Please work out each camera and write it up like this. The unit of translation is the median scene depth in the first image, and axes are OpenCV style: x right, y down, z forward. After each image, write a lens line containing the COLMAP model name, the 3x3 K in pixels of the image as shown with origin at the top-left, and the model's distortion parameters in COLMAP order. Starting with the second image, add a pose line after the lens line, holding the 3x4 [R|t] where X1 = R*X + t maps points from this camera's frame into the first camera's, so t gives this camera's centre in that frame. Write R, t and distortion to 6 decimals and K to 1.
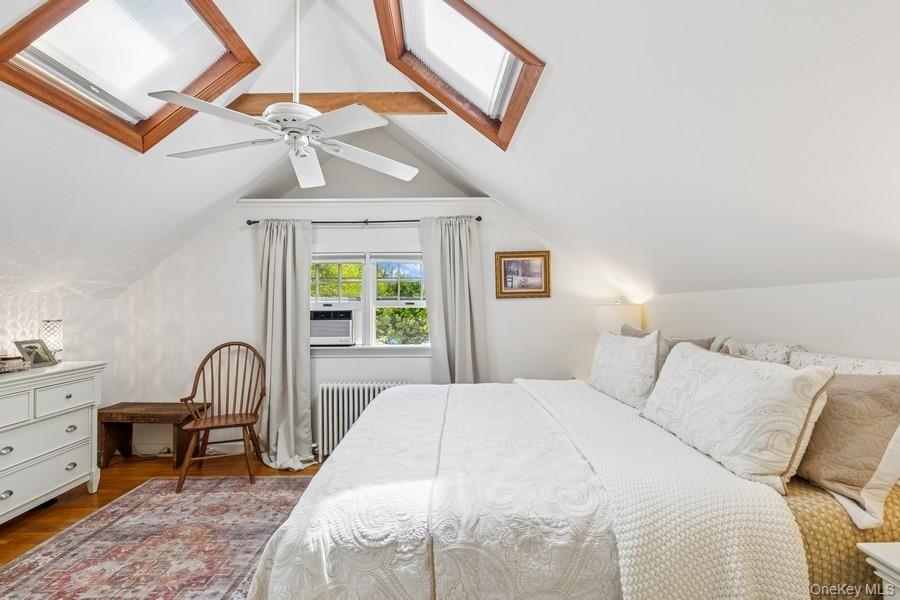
lens RADIAL K [[410.8, 0, 450.0], [0, 410.8, 300.0], [0, 0, 1]] dist [0.000698, -0.000578]
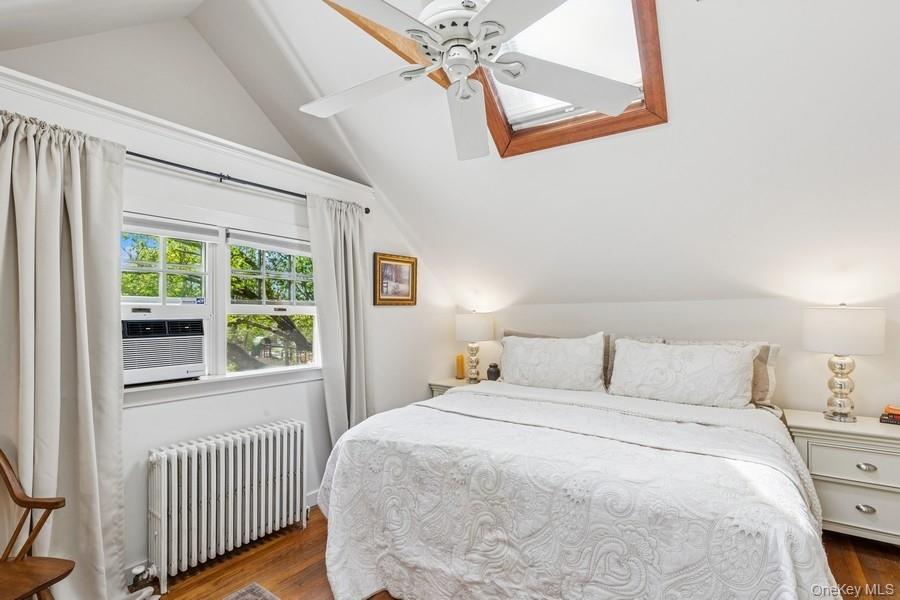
lens RADIAL K [[422.7, 0, 450.7], [0, 422.7, 322.4], [0, 0, 1]] dist [0.000741, -0.000165]
pose [[0.578755, -0.009635, 0.815445, -0.533805], [-0.013194, 0.999689, 0.021177, 0.011567], [-0.815395, -0.023015, 0.578447, 0.342573]]
